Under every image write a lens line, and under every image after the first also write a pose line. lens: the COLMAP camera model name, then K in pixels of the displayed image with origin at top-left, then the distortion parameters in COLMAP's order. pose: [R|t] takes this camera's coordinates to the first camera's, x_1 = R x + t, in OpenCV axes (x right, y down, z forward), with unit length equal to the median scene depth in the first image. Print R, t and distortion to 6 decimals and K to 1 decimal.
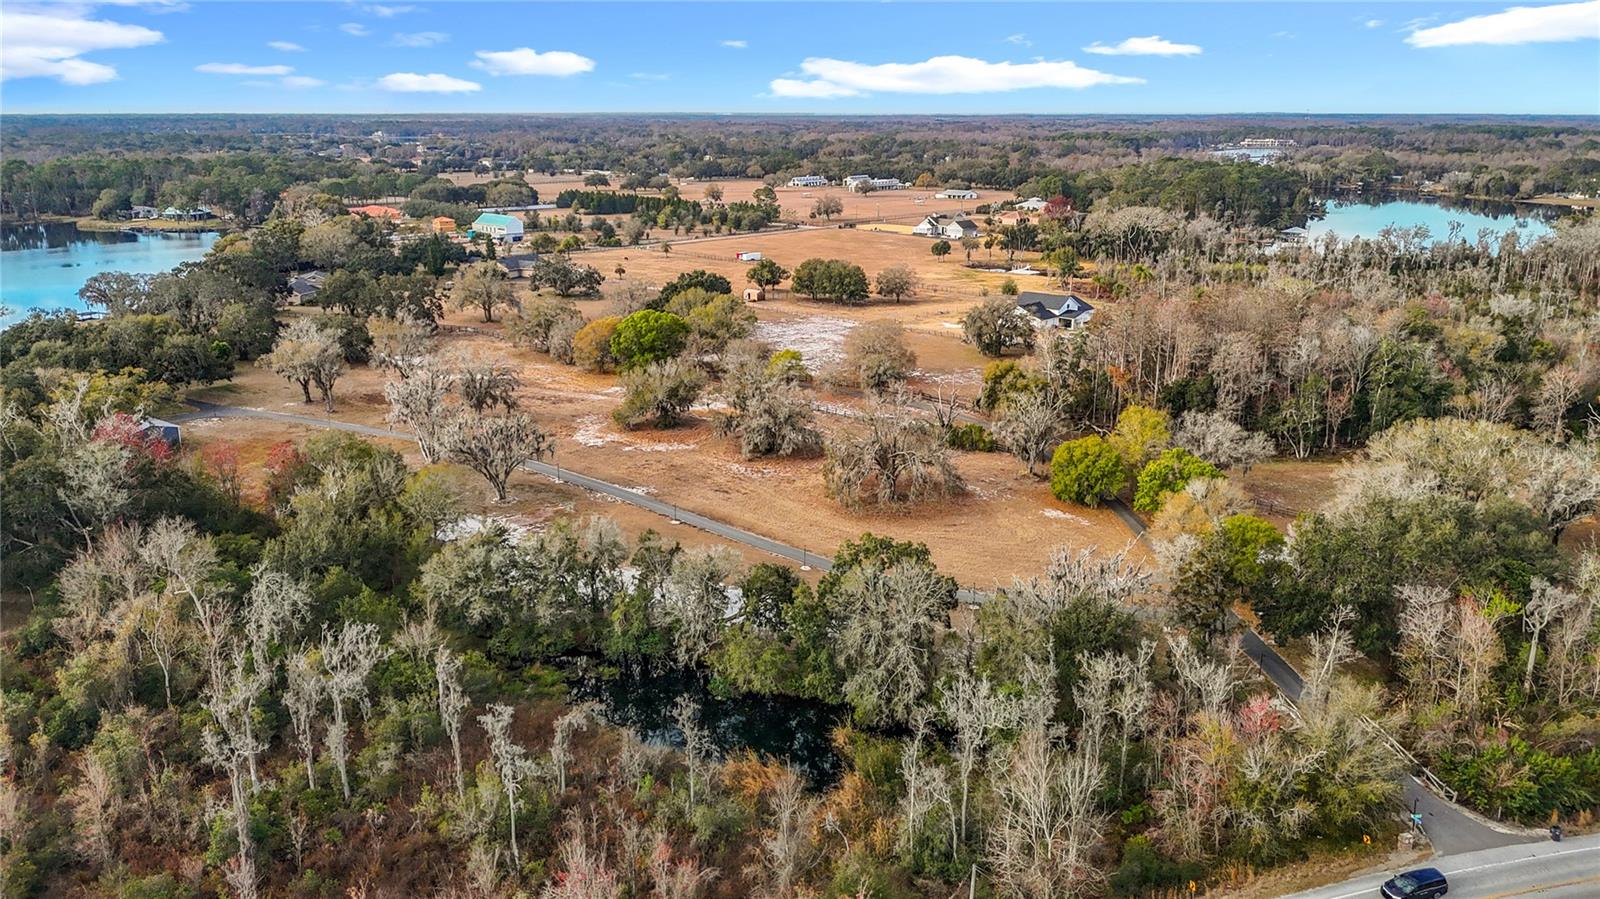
lens RADIAL K [[1199.7, 0, 833.6], [0, 1199.7, 486.9], [0, 0, 1]] dist [0.107599, -0.142642]
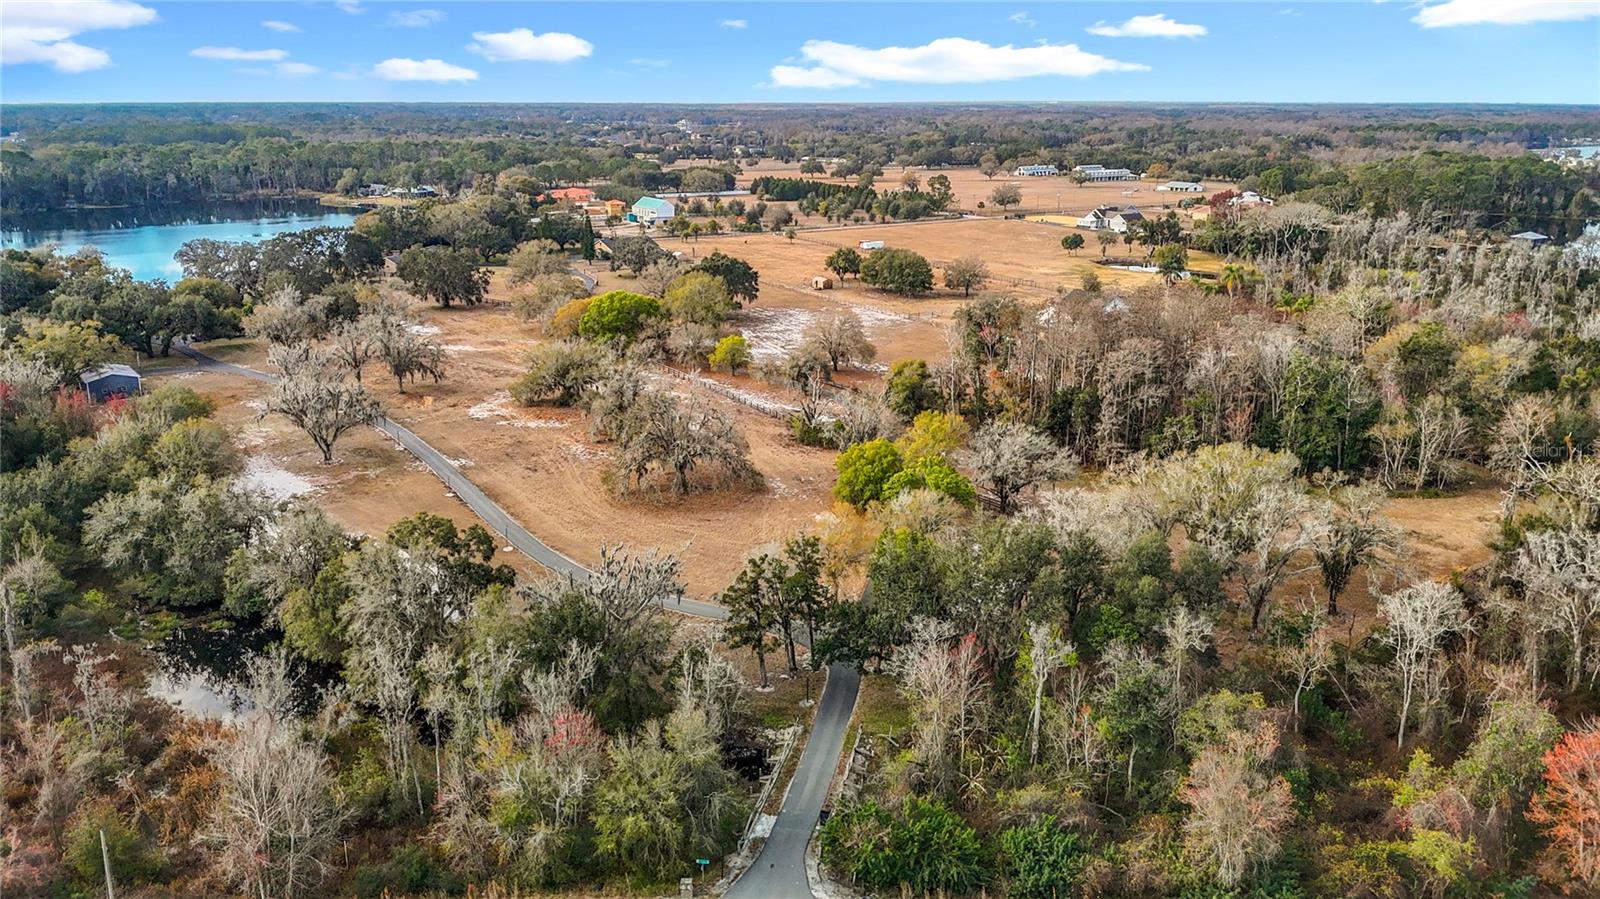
lens RADIAL K [[1246.8, 0, 811.0], [0, 1246.8, 449.2], [0, 0, 1]] dist [0.070337, -0.095950]
pose [[0.967425, 0.071200, -0.242939, 0.249453], [-0.078100, 0.996767, -0.018877, -0.007527], [0.240809, 0.037235, 0.969858, 0.031000]]
